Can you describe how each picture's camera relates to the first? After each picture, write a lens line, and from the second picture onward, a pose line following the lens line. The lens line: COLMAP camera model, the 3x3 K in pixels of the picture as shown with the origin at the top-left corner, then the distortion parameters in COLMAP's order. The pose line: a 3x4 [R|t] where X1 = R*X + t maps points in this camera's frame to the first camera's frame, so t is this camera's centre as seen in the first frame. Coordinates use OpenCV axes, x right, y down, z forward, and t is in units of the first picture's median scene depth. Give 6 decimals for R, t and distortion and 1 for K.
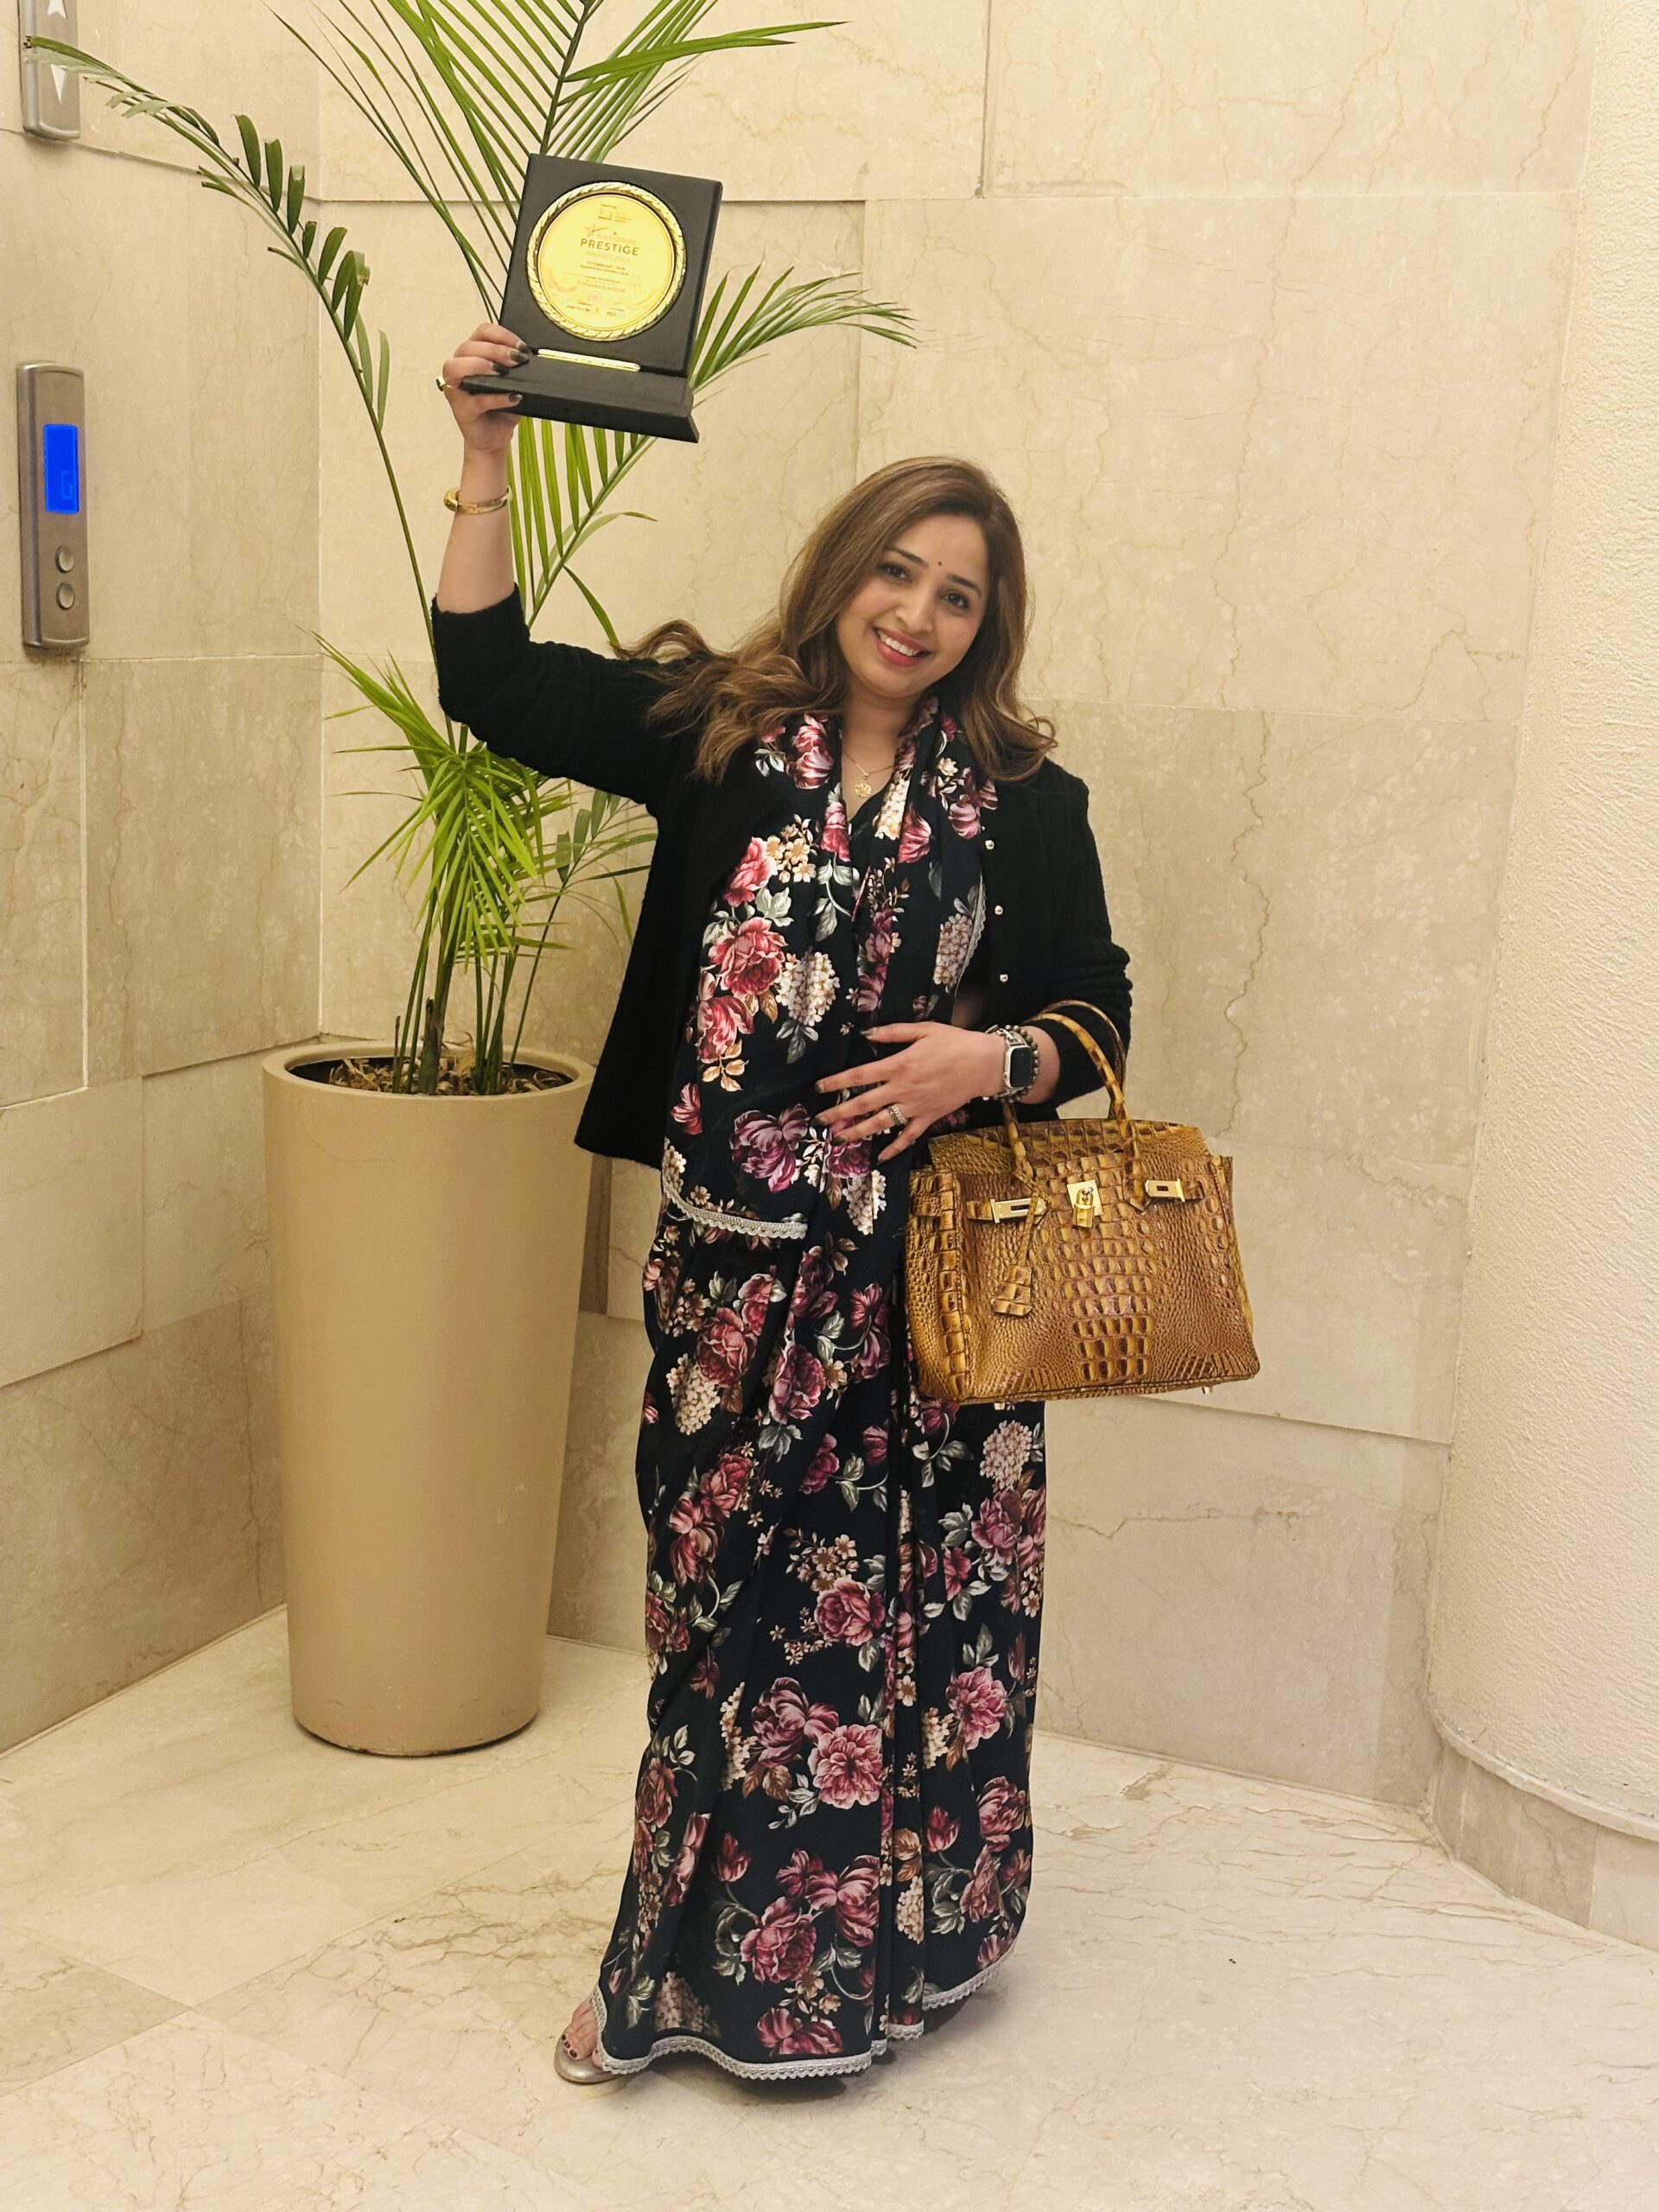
lens RADIAL K [[2952.4, 0, 837.3], [0, 2952.4, 1110.7], [0, 0, 1]] dist [0.060411, 0.000000]
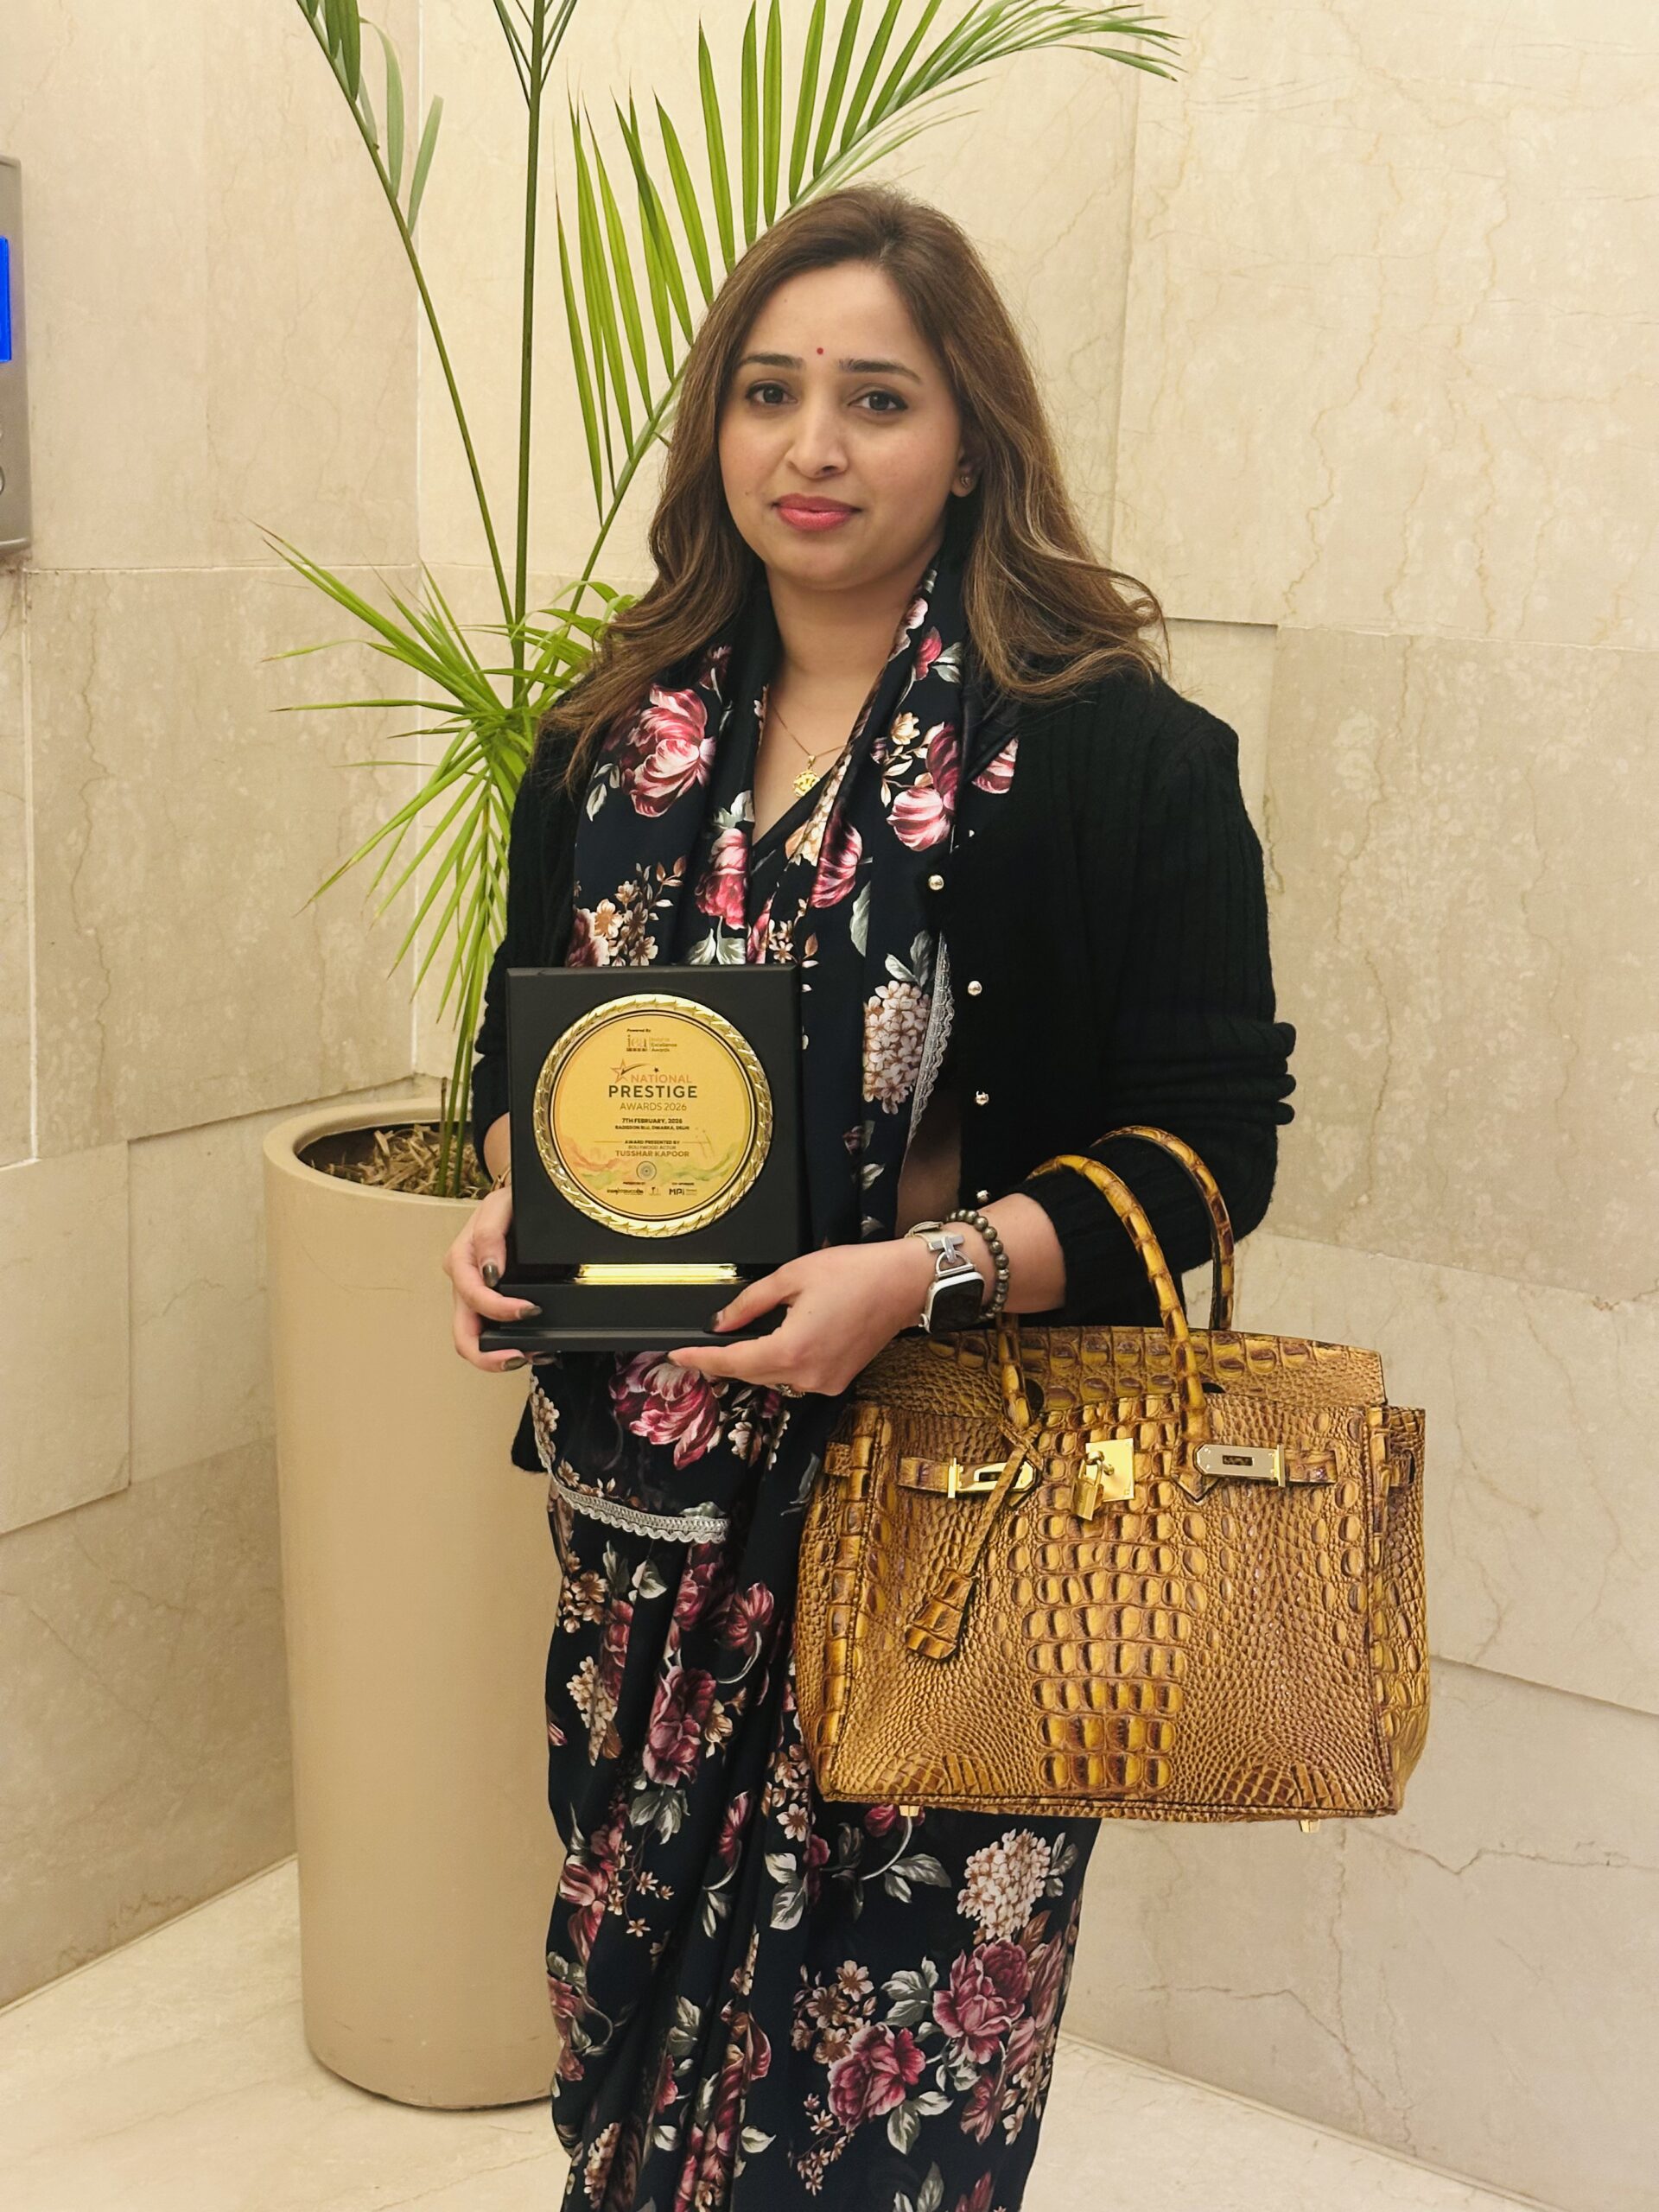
lens RADIAL K [[2952.4, 0, 816.2], [0, 2952.4, 1100.6], [0, 0, 1]] dist [0.060411, 0.000000]
pose [[0.984807, 0.034828, -0.170127, 0.058980], [-0.030769, 0.999177, 0.026440, -0.047402], [0.170908, -0.020804, 0.985067, 0.315359]]
